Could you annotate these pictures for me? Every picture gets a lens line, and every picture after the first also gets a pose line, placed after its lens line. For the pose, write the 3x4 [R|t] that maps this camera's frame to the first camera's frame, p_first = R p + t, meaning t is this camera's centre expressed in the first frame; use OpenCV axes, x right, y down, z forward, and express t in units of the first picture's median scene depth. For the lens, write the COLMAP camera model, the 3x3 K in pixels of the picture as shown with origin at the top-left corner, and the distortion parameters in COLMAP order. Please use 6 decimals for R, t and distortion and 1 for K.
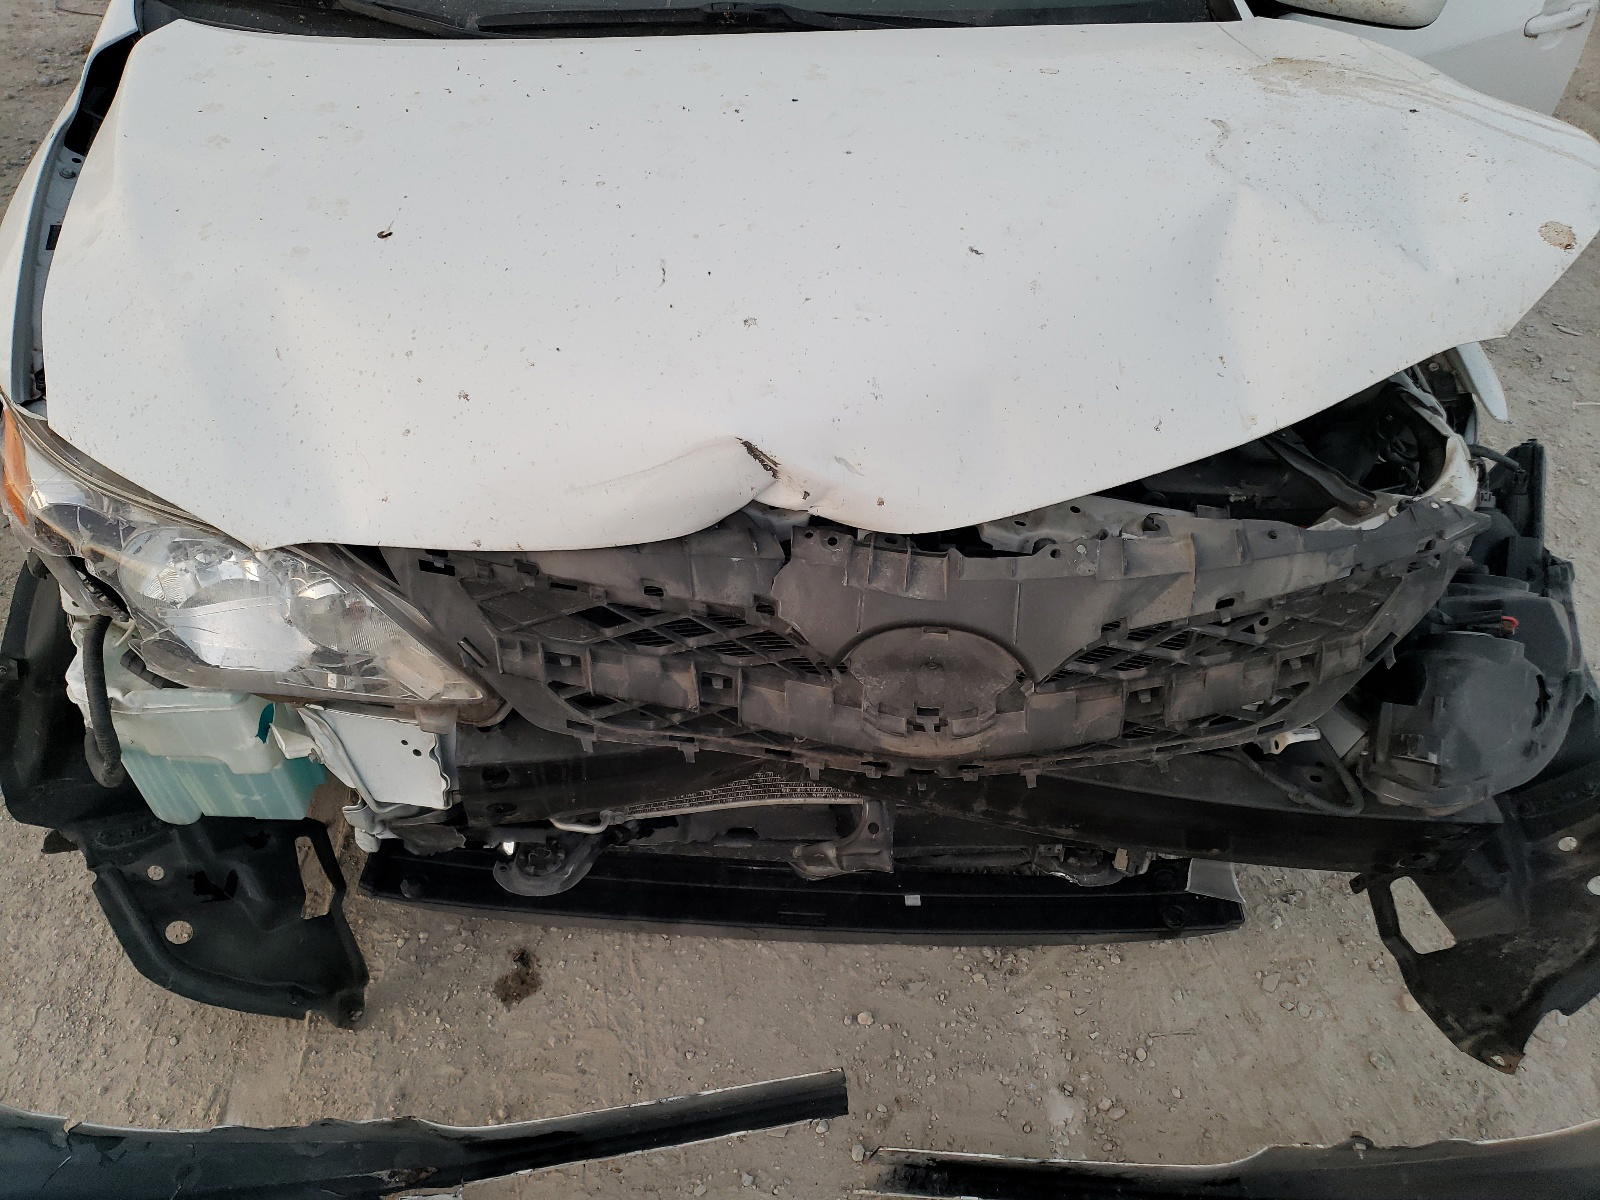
lens RADIAL K [[1300.3, 0, 800.0], [0, 1300.3, 600.0], [0, 0, 1]] dist [0.002504, -0.000768]
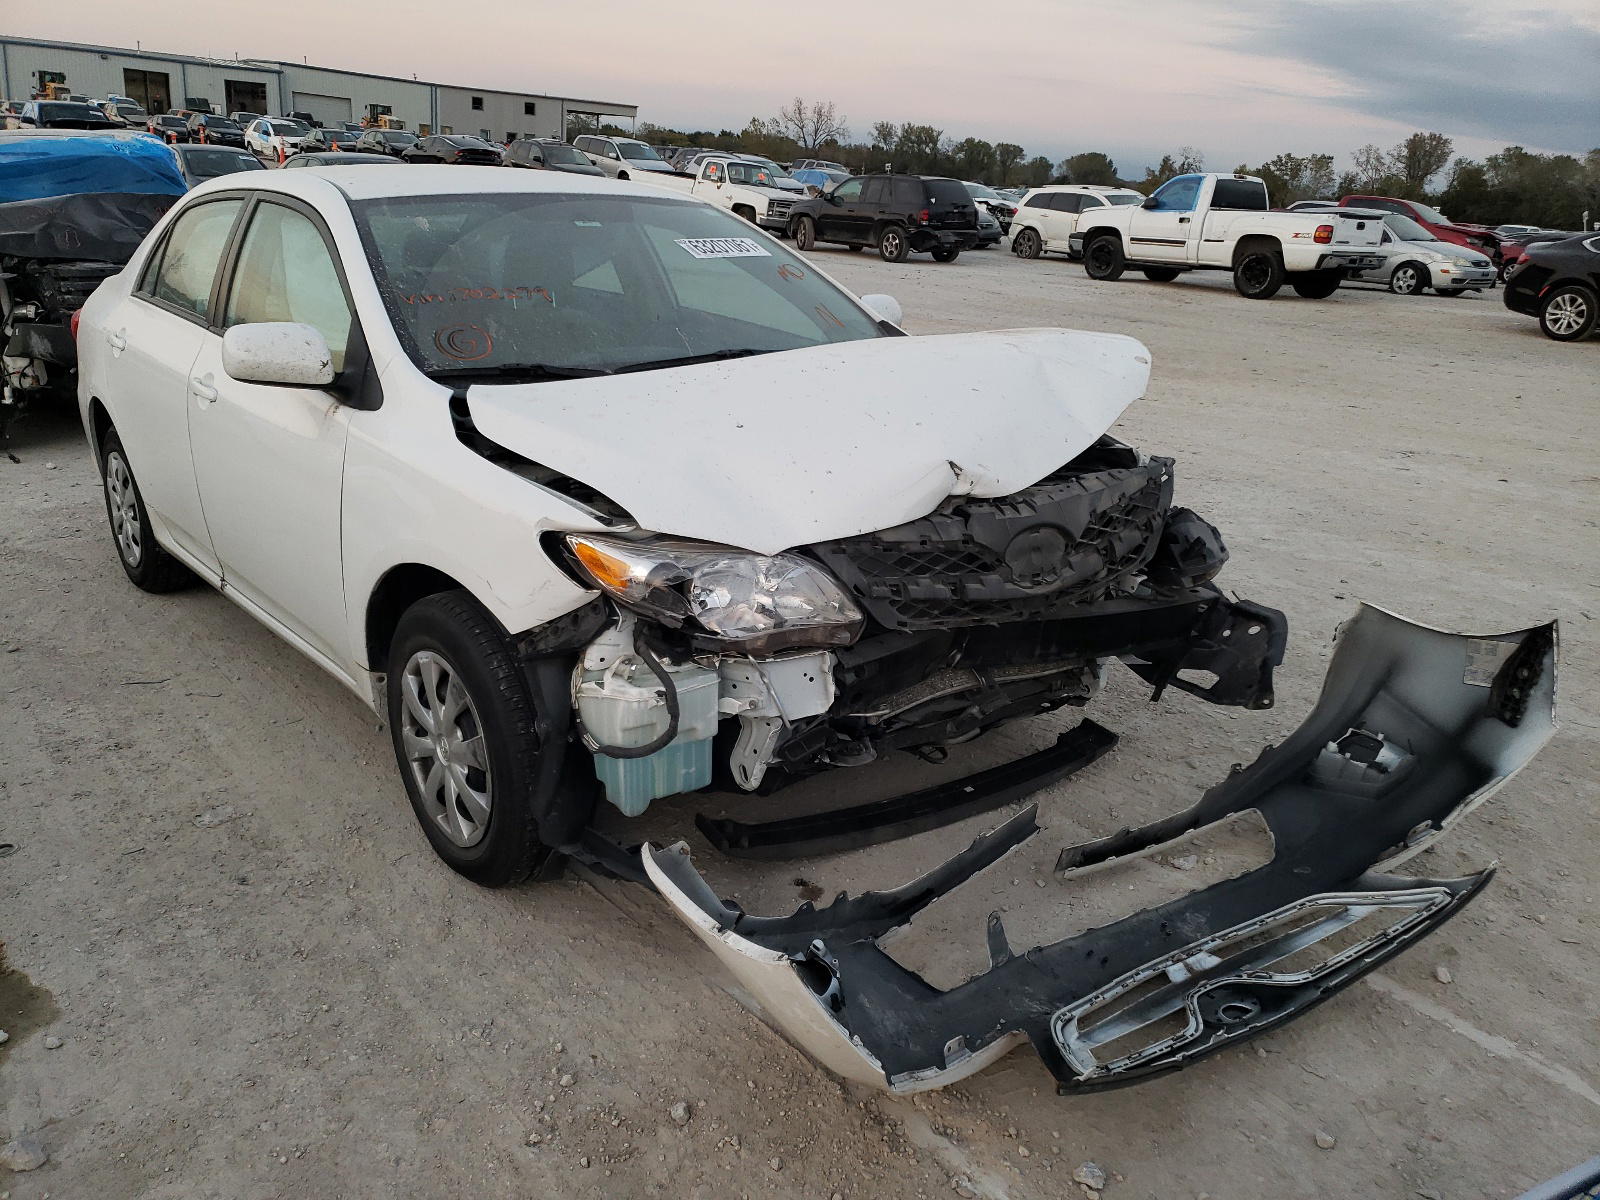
lens RADIAL K [[1300.3, 0, 800.0], [0, 1300.3, 600.0], [0, 0, 1]] dist [0.002504, -0.000768]
pose [[0.832369, -0.203629, 0.515458, -1.373053], [0.374151, 0.892593, -0.251571, 0.527243], [-0.408867, 0.402259, 0.819155, -0.602910]]
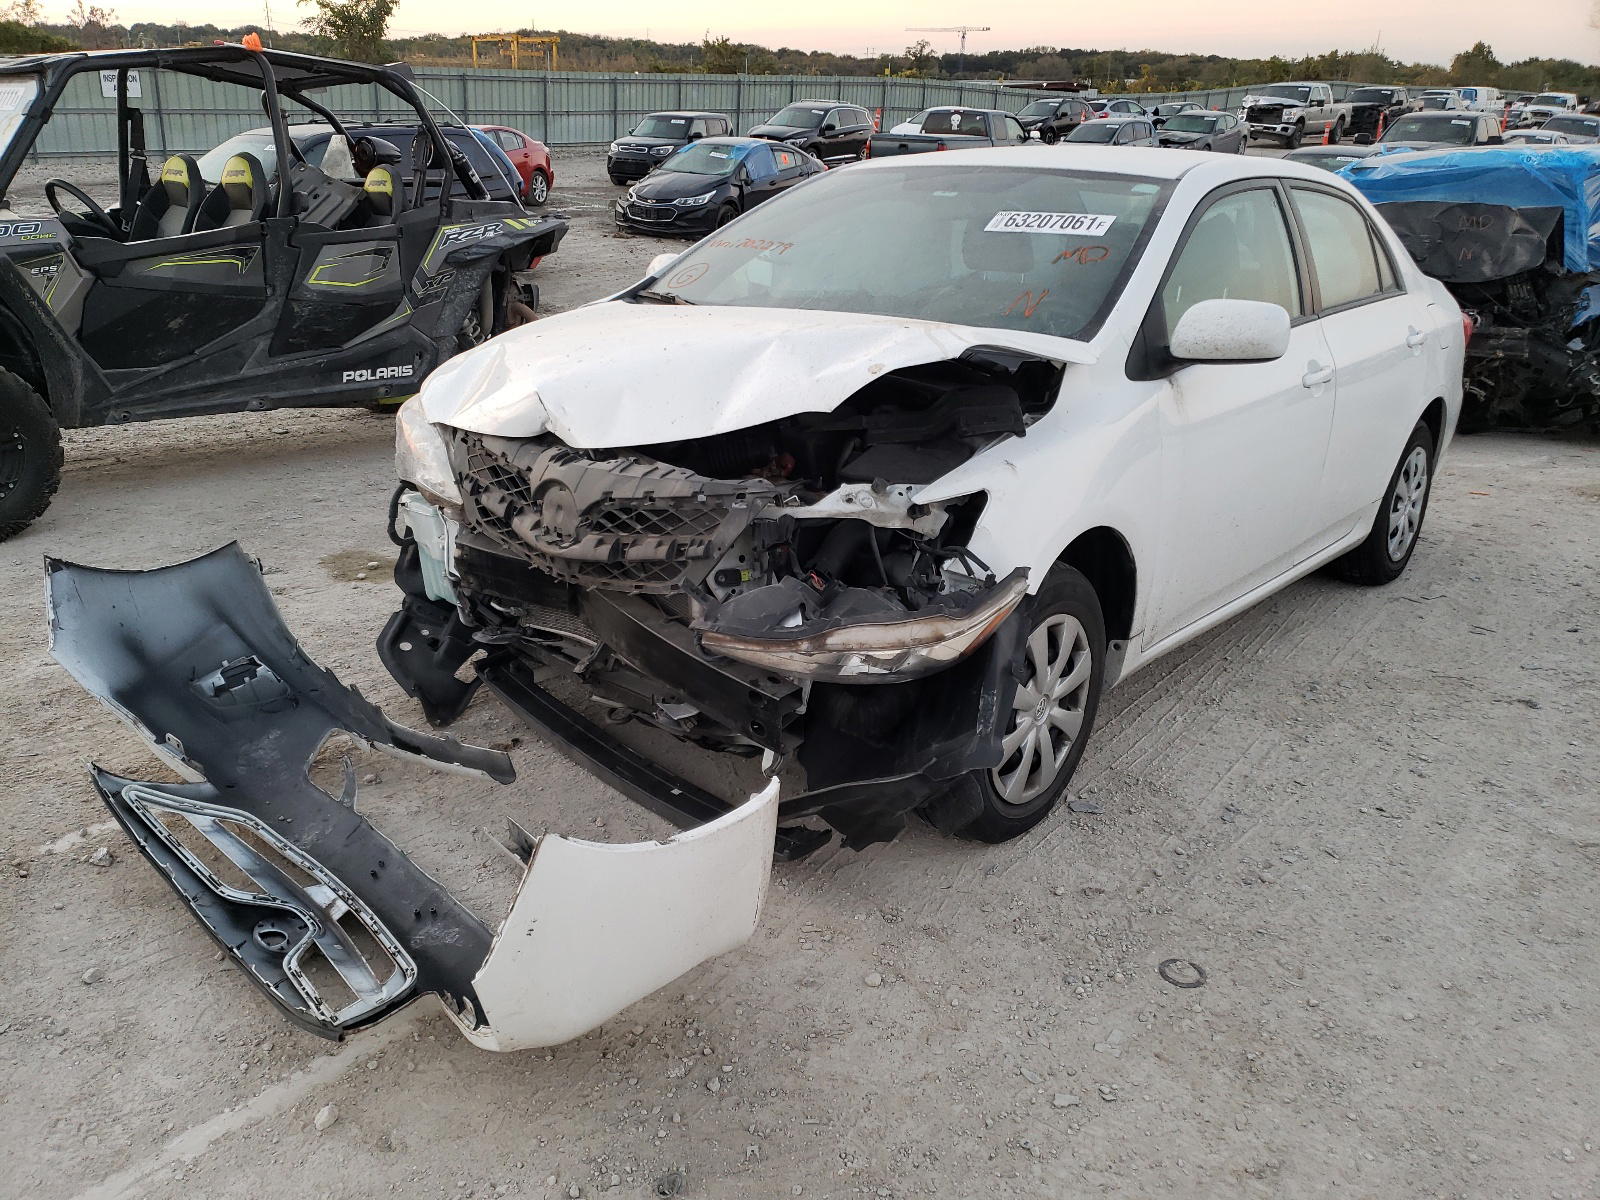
lens RADIAL K [[1300.3, 0, 800.0], [0, 1300.3, 600.0], [0, 0, 1]] dist [0.002504, -0.000768]
pose [[0.683310, 0.206428, -0.700339, 1.864564], [-0.469155, 0.859107, -0.204521, 0.423411], [0.559447, 0.468319, 0.683883, -0.156035]]
